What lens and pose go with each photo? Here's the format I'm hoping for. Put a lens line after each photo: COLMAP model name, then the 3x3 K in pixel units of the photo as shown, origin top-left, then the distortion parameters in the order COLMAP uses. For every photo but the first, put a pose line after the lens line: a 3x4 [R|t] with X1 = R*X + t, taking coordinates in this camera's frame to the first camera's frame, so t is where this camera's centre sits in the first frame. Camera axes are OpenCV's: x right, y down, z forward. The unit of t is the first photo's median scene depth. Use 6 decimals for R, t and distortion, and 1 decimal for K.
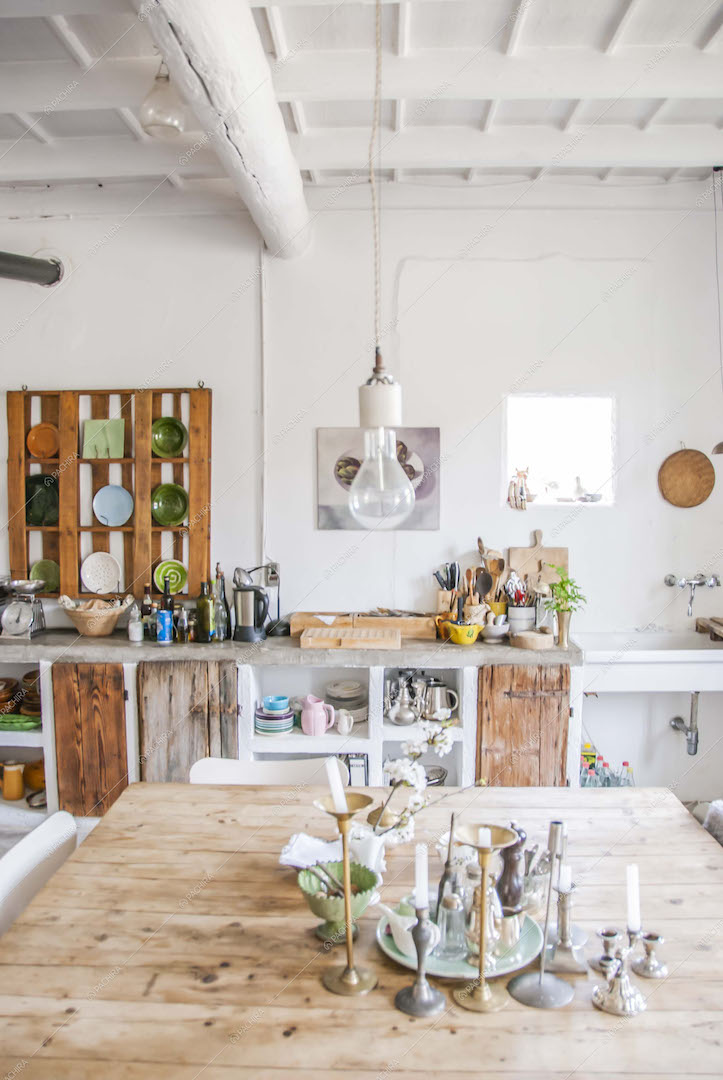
lens RADIAL K [[896.6, 0, 361.5], [0, 896.6, 540.0], [0, 0, 1]] dist [-0.168881, 0.157852]
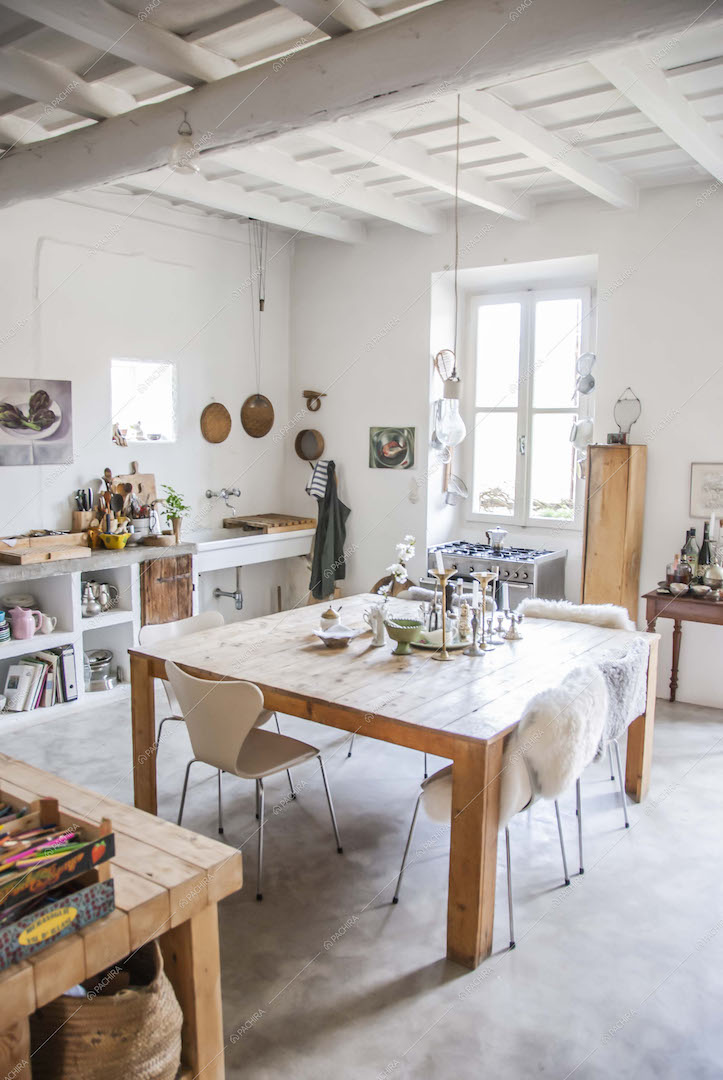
lens RADIAL K [[896.6, 0, 361.5], [0, 896.6, 540.0], [0, 0, 1]] dist [-0.168881, 0.157852]
pose [[0.548319, -0.093380, 0.831040, -0.752712], [0.045116, 0.995602, 0.082104, 0.012676], [-0.835052, -0.007526, 0.550120, -0.013291]]
